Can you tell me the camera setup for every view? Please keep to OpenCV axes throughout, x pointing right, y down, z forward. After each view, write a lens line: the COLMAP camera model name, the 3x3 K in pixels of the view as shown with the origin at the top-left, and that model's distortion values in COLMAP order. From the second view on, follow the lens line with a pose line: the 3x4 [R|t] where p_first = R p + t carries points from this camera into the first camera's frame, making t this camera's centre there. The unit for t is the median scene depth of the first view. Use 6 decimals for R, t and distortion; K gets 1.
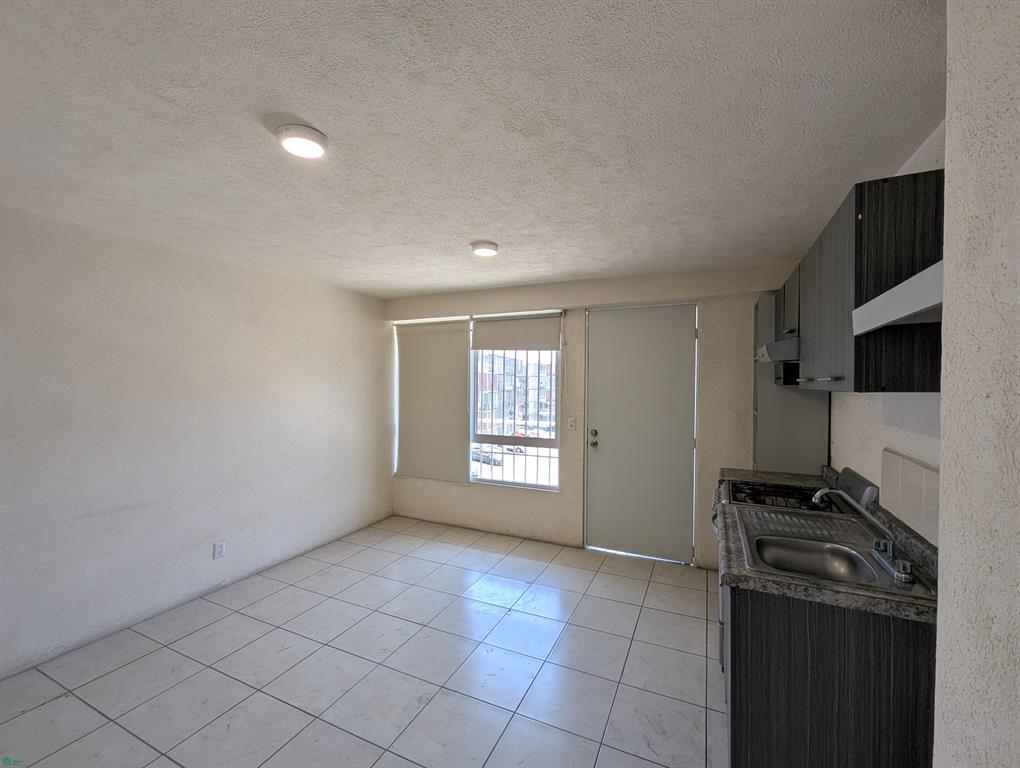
lens RADIAL K [[426.7, 0, 512.1], [0, 426.7, 387.0], [0, 0, 1]] dist [0.001853, 0.000462]
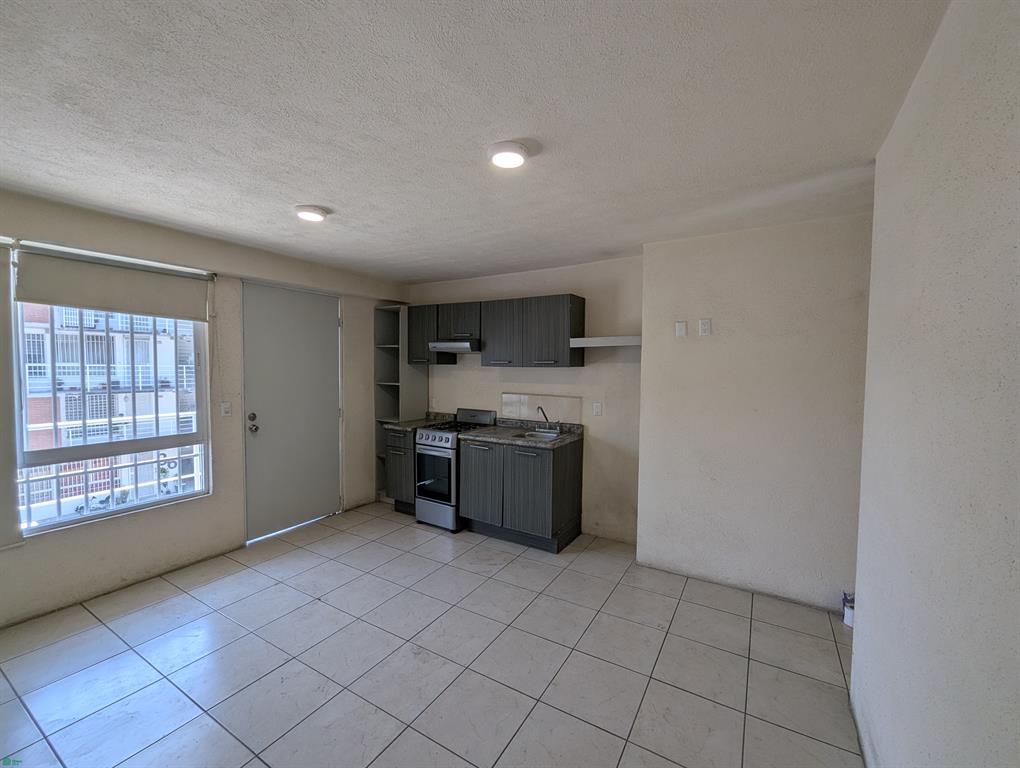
lens RADIAL K [[426.7, 0, 512.1], [0, 426.7, 387.0], [0, 0, 1]] dist [0.001853, 0.000462]
pose [[0.104621, -0.051480, 0.993179, -0.659702], [0.005390, 0.998674, 0.051197, -0.001458], [-0.994498, -0.000003, 0.104760, 0.343268]]
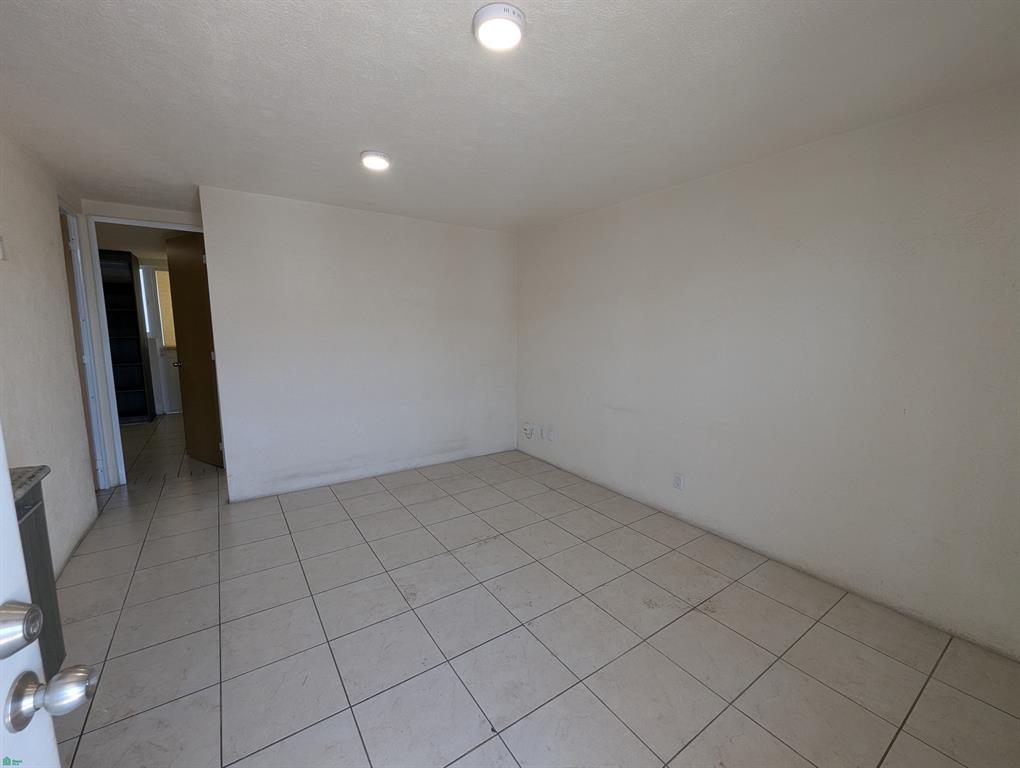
lens RADIAL K [[426.7, 0, 512.1], [0, 426.7, 387.0], [0, 0, 1]] dist [0.001853, 0.000462]
pose [[-0.507415, 0.115929, -0.853868, 0.288140], [-0.020764, 0.988976, 0.146612, 0.014137], [0.861452, 0.092123, -0.499414, 0.921612]]
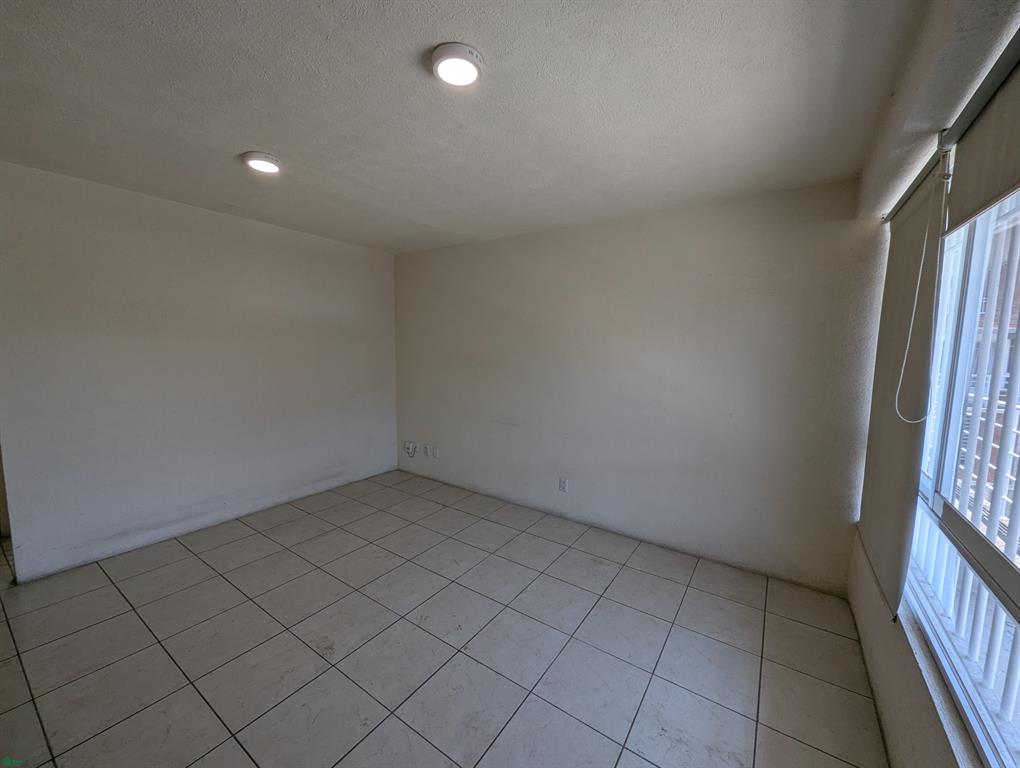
lens RADIAL K [[405.7, 0, 510.0], [0, 405.7, 384.0], [0, 0, 1]] dist [0.002734, 0.000353]
pose [[-0.163010, 0.093141, -0.982218, 0.313777], [-0.033231, 0.994451, 0.099816, 0.004482], [0.986065, 0.048911, -0.159010, 0.819331]]
